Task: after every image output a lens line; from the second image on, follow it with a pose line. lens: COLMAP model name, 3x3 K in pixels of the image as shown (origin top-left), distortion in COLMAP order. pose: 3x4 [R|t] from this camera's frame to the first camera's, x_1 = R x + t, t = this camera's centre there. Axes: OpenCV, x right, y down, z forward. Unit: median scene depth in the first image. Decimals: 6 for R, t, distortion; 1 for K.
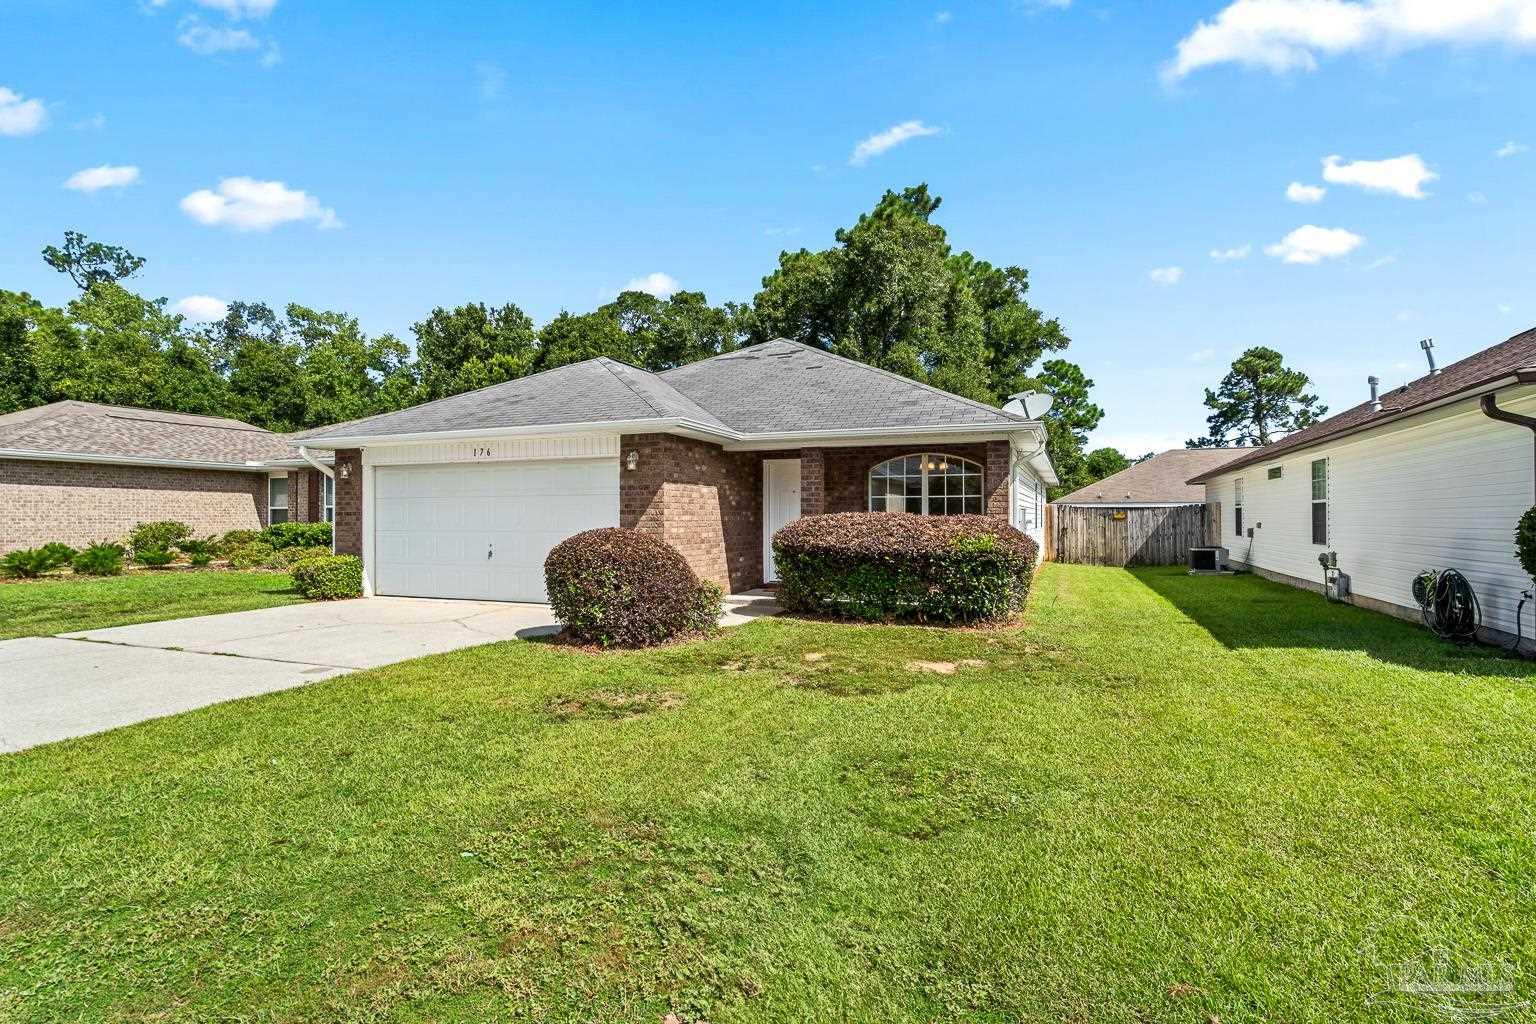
lens RADIAL K [[754.9, 0, 770.8], [0, 754.9, 516.1], [0, 0, 1]] dist [-0.001413, 0.000353]
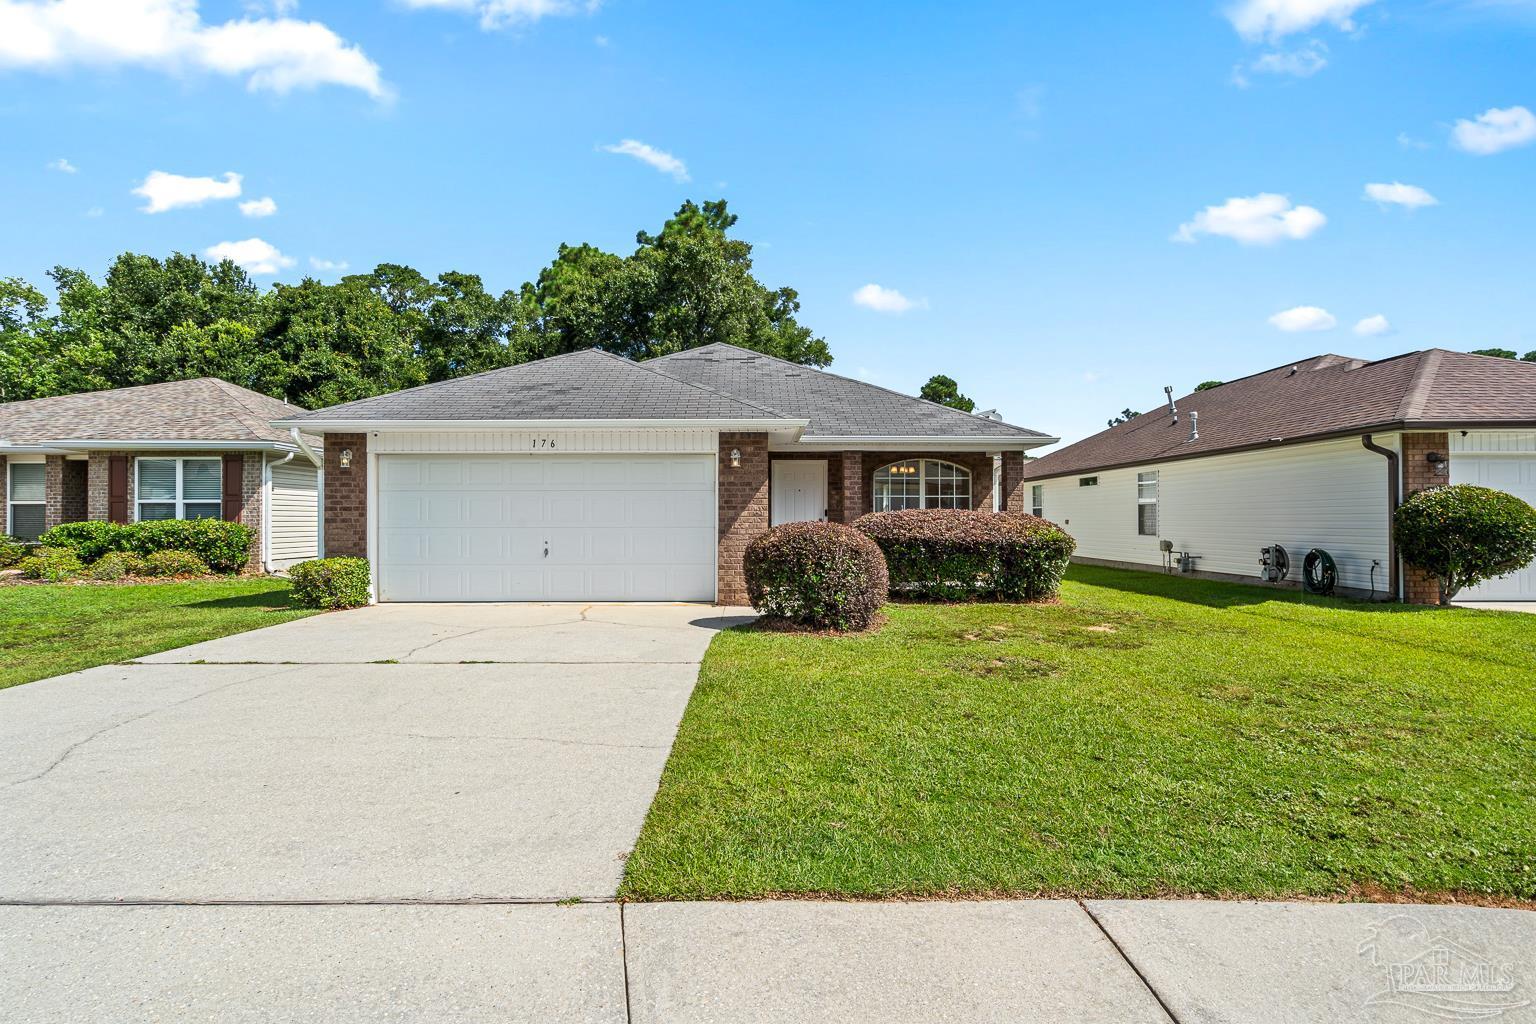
lens RADIAL K [[754.3, 0, 768.0], [0, 754.3, 512.0], [0, 0, 1]] dist [0.002284, 0.000701]
pose [[0.923442, 0.003241, 0.383724, -0.441612], [-0.000516, 0.999974, -0.007204, 0.006534], [-0.383737, 0.006454, 0.923420, 0.024198]]
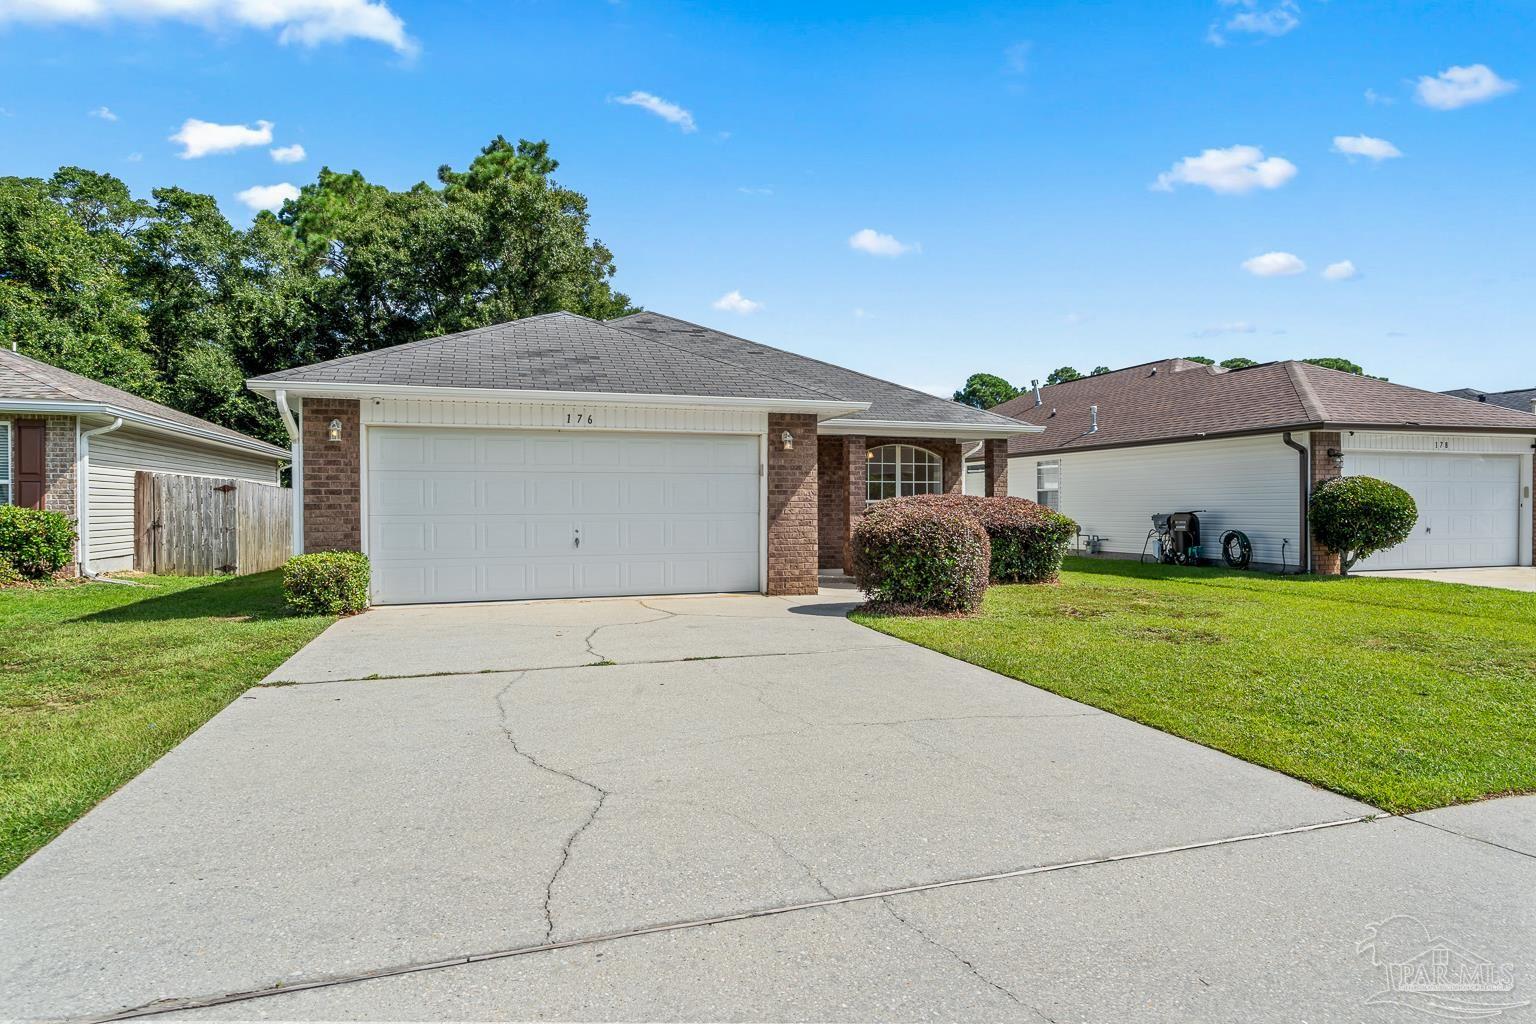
lens RADIAL K [[825.1, 0, 768.0], [0, 825.1, 512.0], [0, 0, 1]] dist [0.003215, 0.001698]
pose [[0.766277, -0.005945, 0.642483, -0.734549], [0.000757, 0.999965, 0.008349, 0.009219], [-0.642510, -0.005911, 0.766255, 0.155920]]
